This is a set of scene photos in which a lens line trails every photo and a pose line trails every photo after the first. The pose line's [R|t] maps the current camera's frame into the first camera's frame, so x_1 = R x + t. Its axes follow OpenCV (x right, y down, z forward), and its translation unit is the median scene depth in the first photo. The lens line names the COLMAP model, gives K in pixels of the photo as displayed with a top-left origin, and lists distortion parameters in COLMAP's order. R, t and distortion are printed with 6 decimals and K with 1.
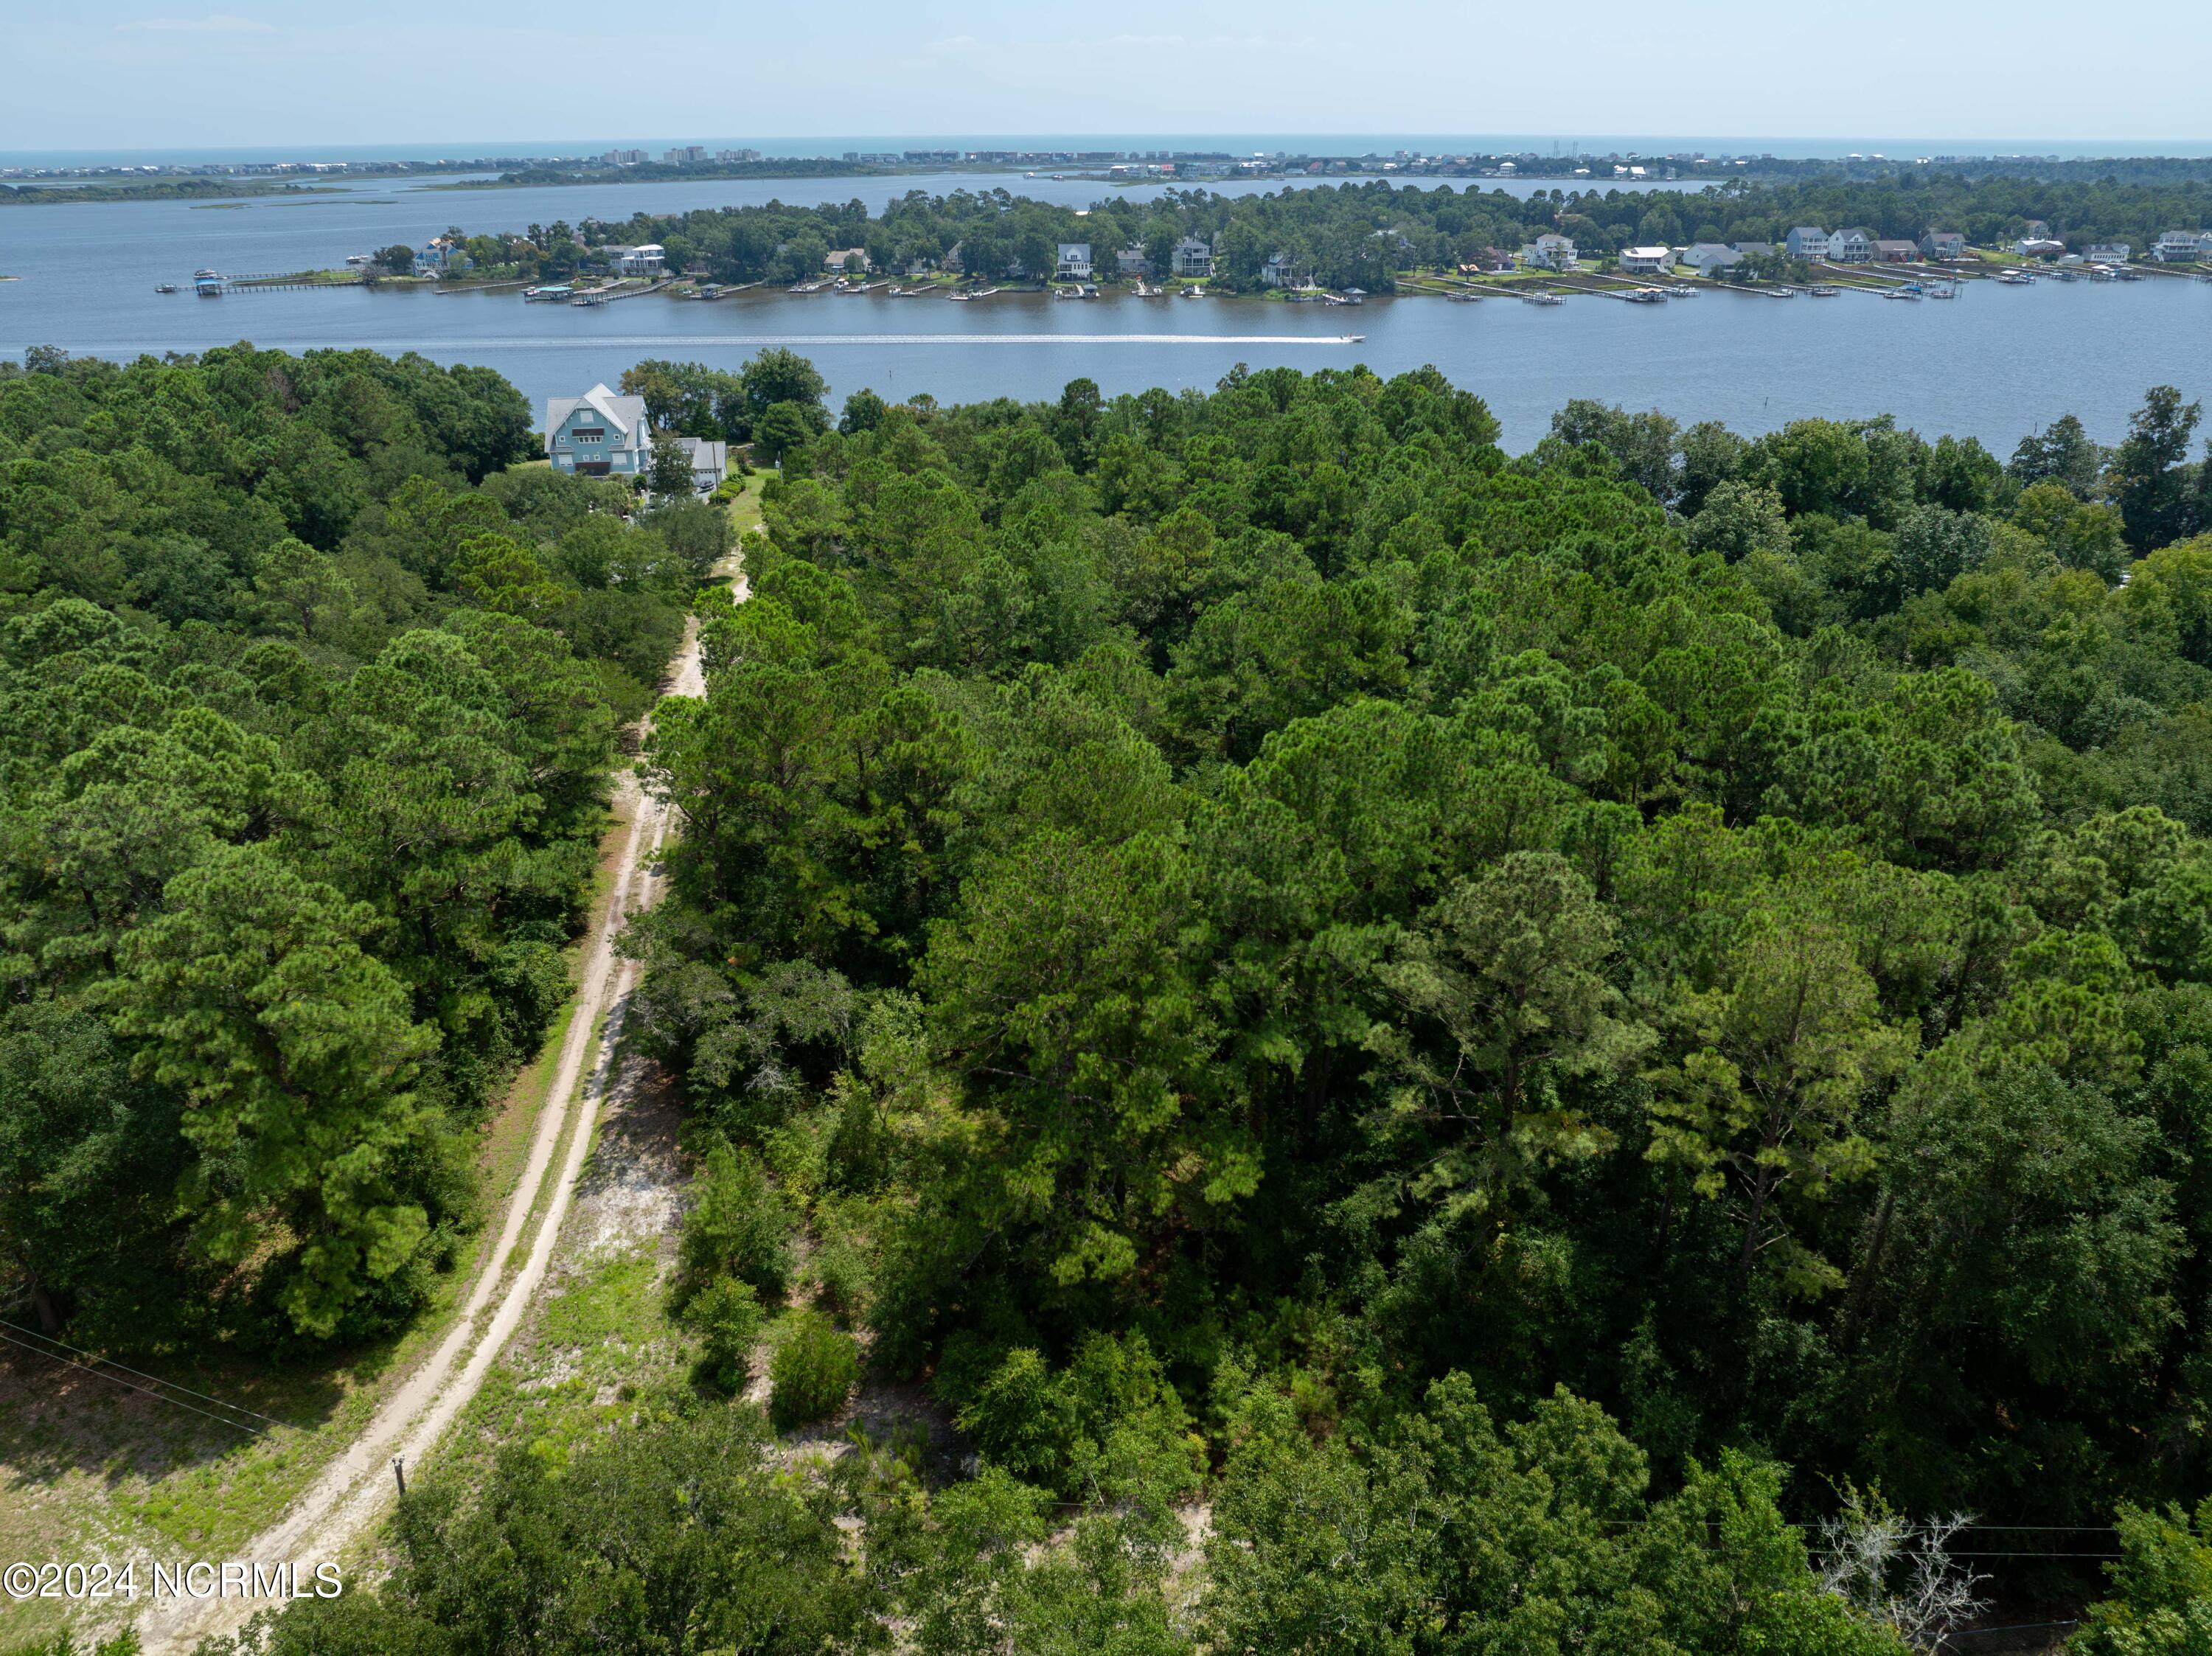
lens RADIAL K [[1562.7, 0, 1112.9], [0, 1562.7, 825.2], [0, 0, 1]] dist [-0.045957, 0.014426]
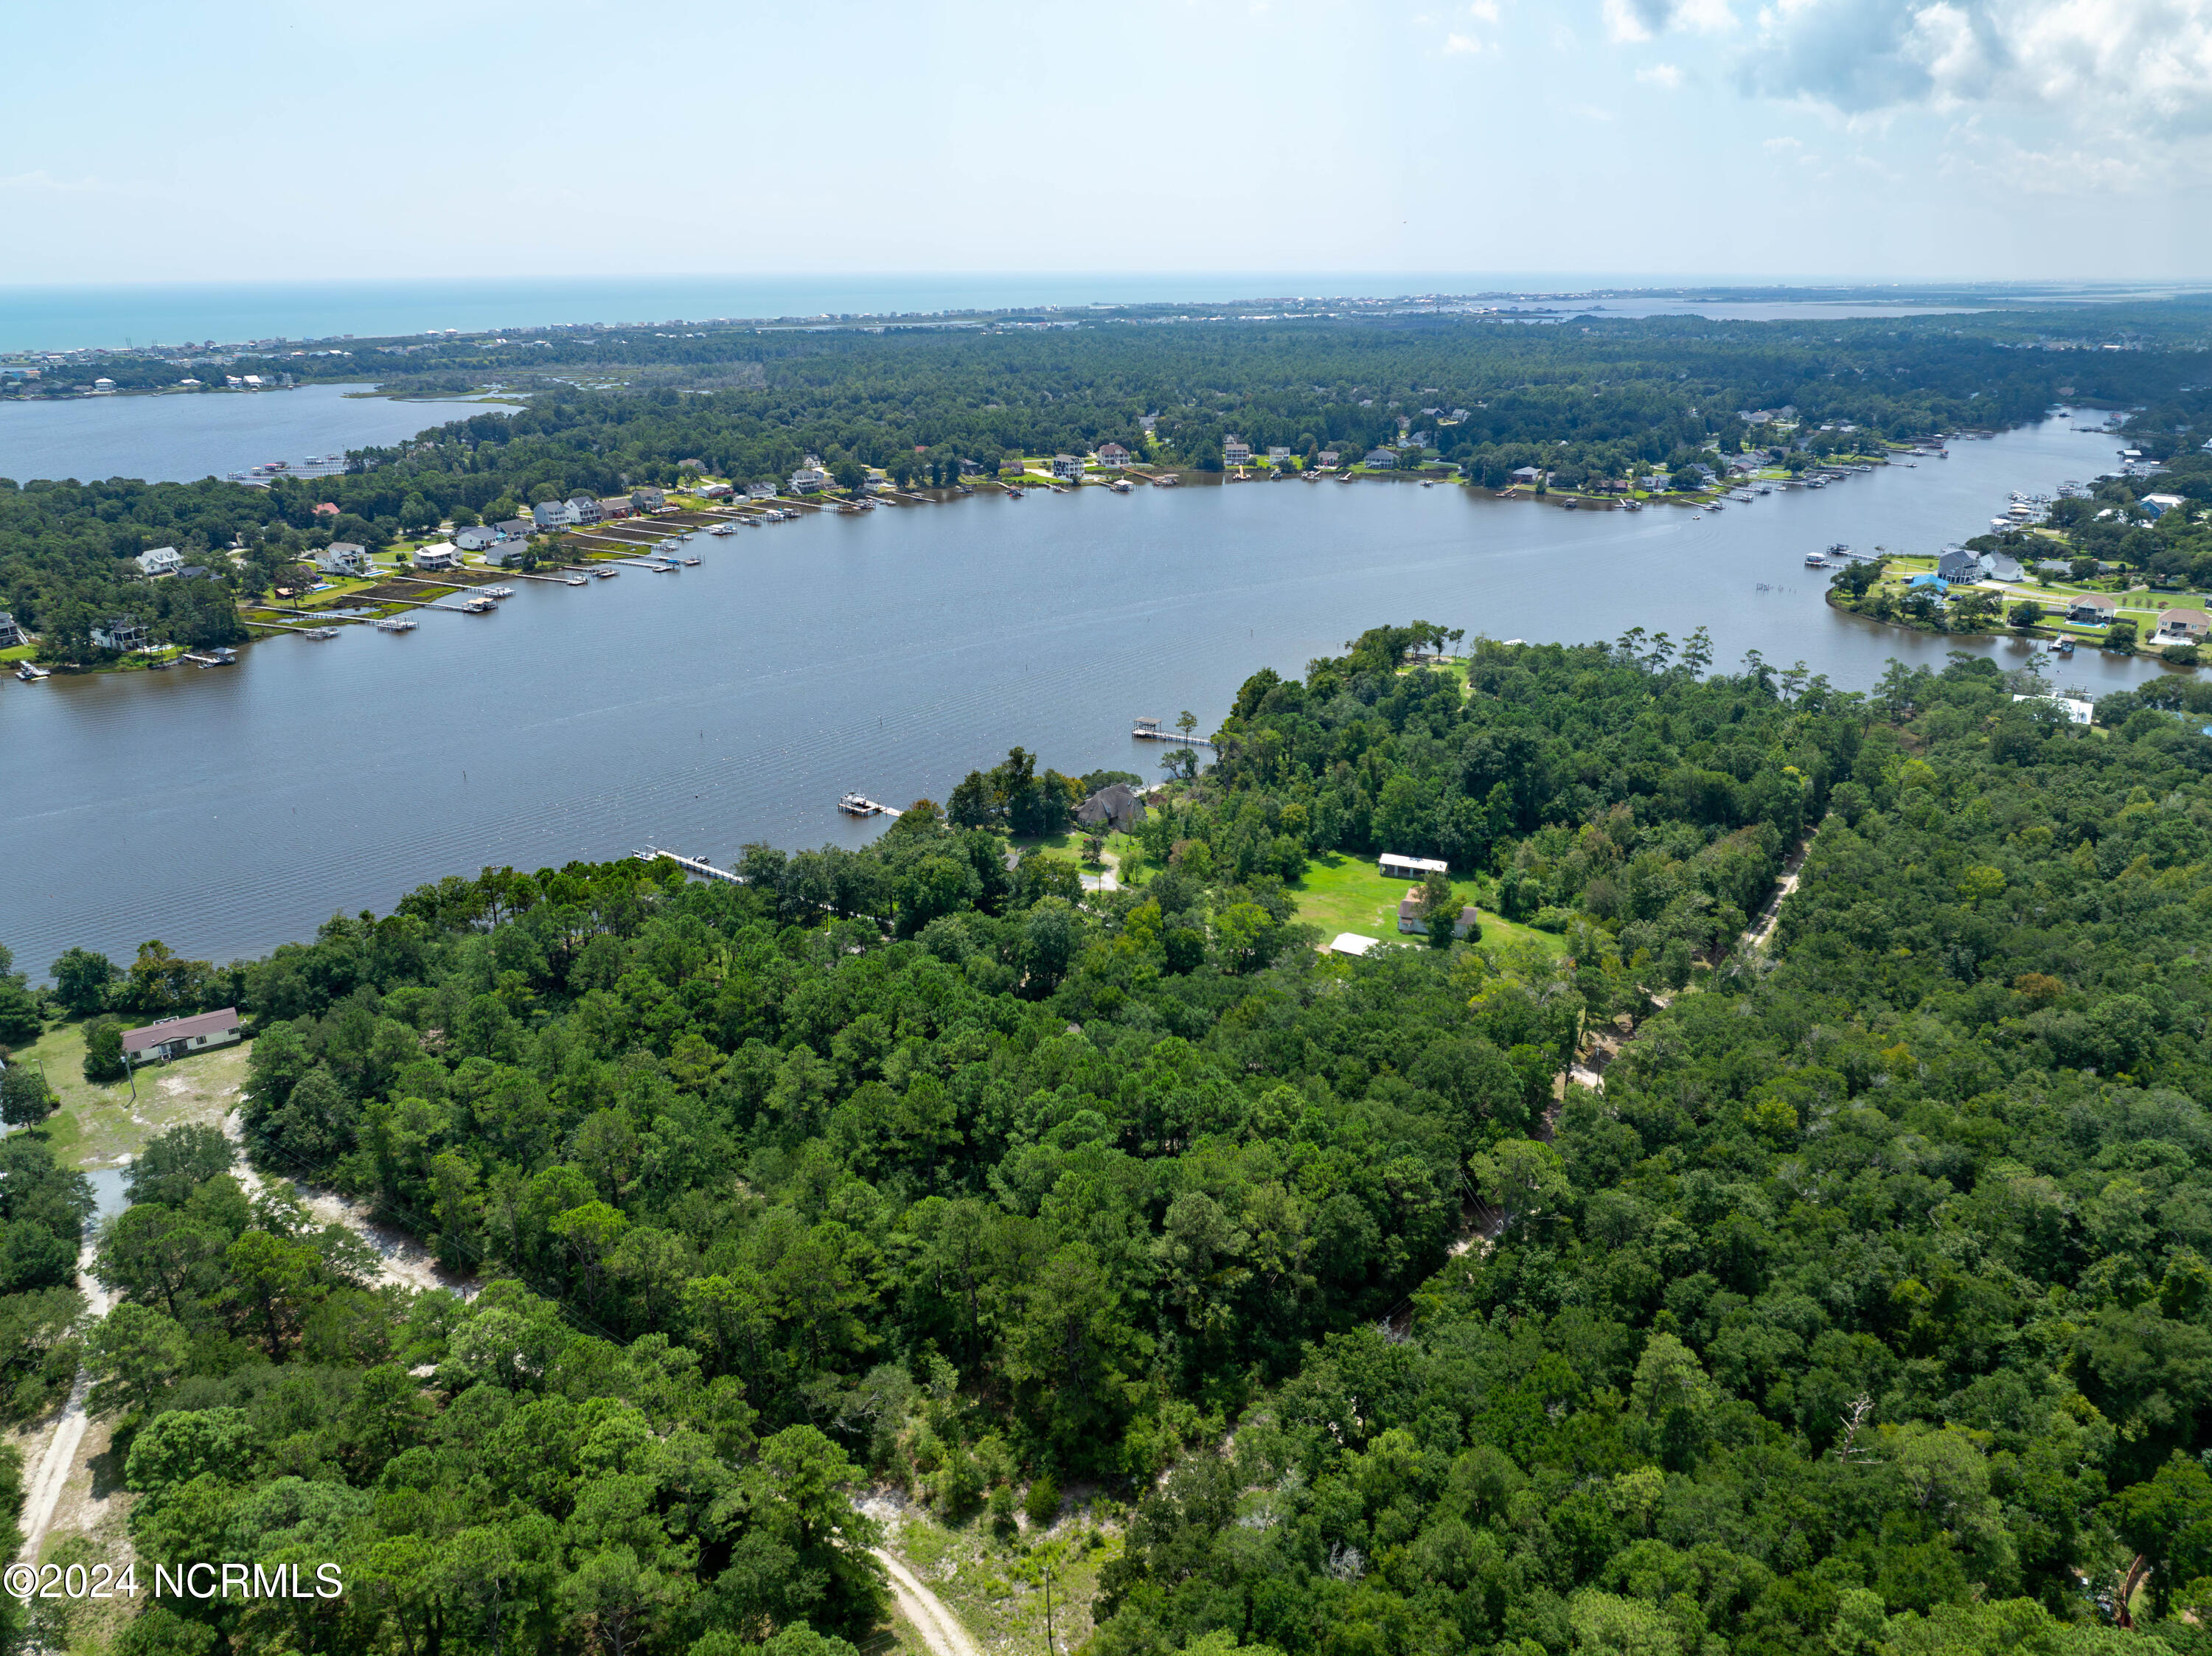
lens RADIAL K [[1562.7, 0, 1112.9], [0, 1562.7, 825.2], [0, 0, 1]] dist [-0.045957, 0.014426]
pose [[0.669288, -0.249715, 0.699783, -0.187977], [0.303901, 0.951450, 0.048864, -0.091158], [-0.678010, 0.179960, 0.712683, -0.124993]]
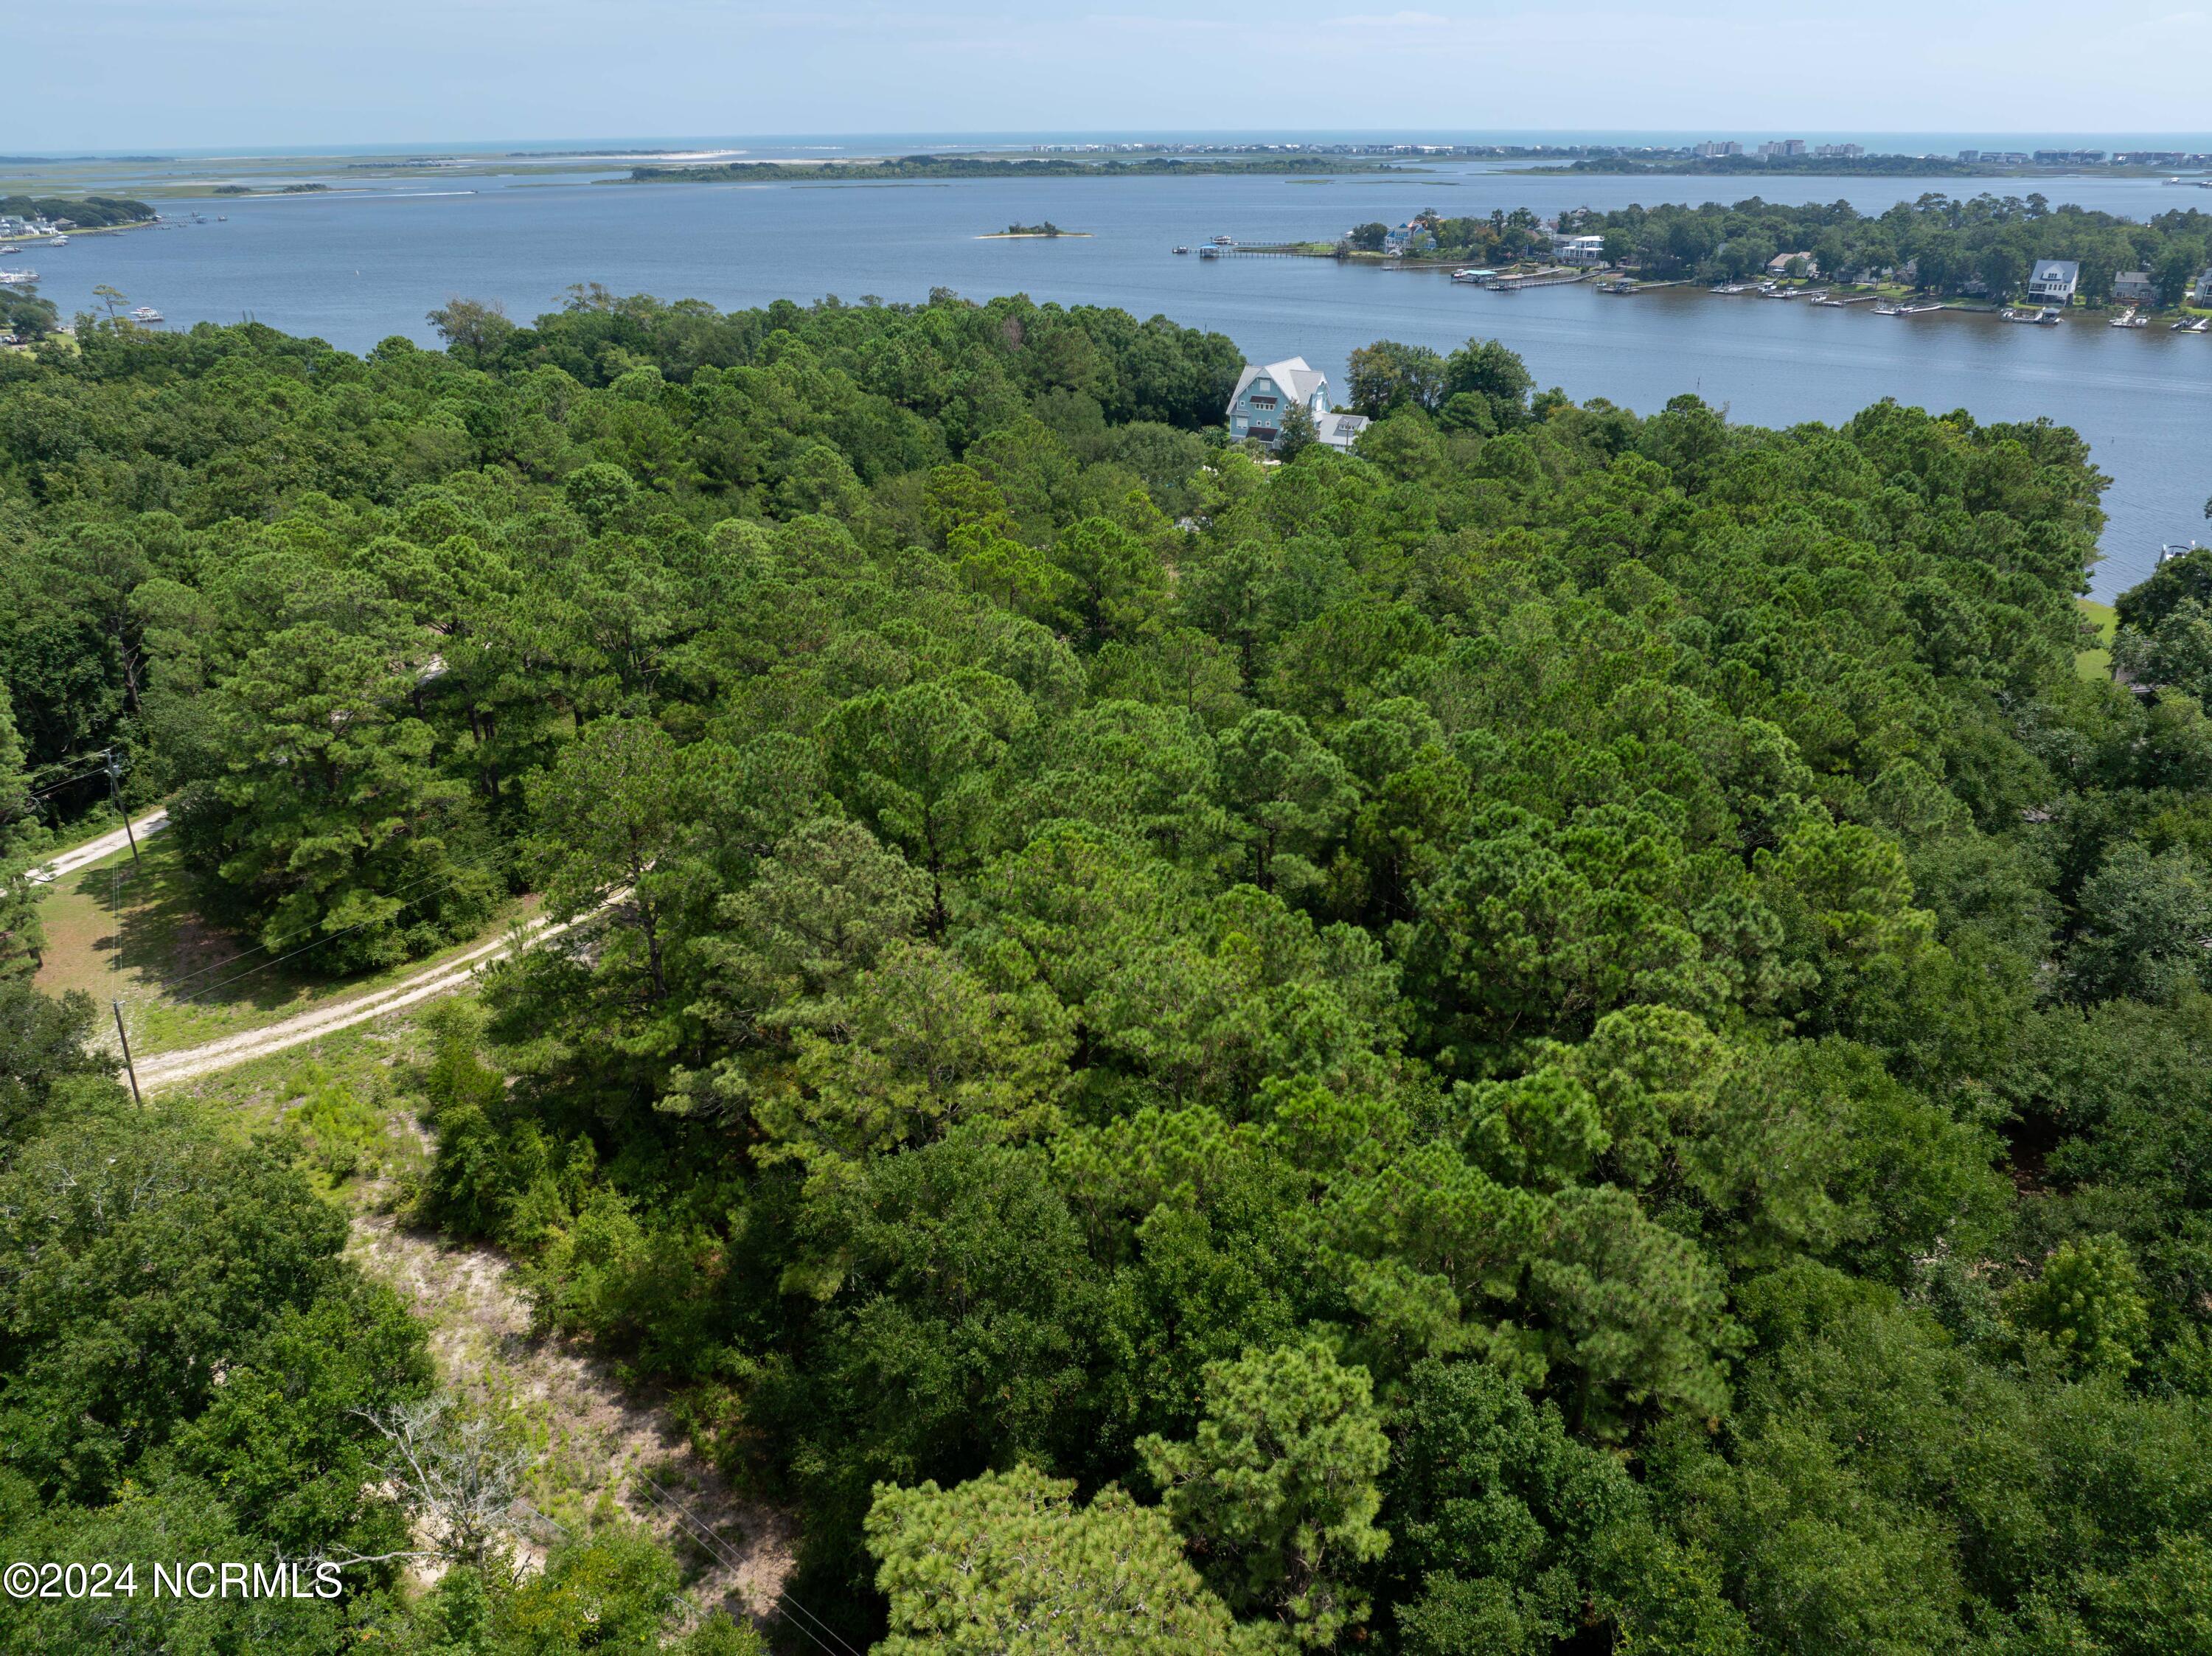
lens RADIAL K [[1562.7, 0, 1112.9], [0, 1562.7, 825.2], [0, 0, 1]] dist [-0.045957, 0.014426]
pose [[0.797574, 0.246676, -0.550478, 0.105798], [-0.243373, 0.966585, 0.080522, -0.011614], [0.551947, 0.069750, 0.830957, 0.023823]]
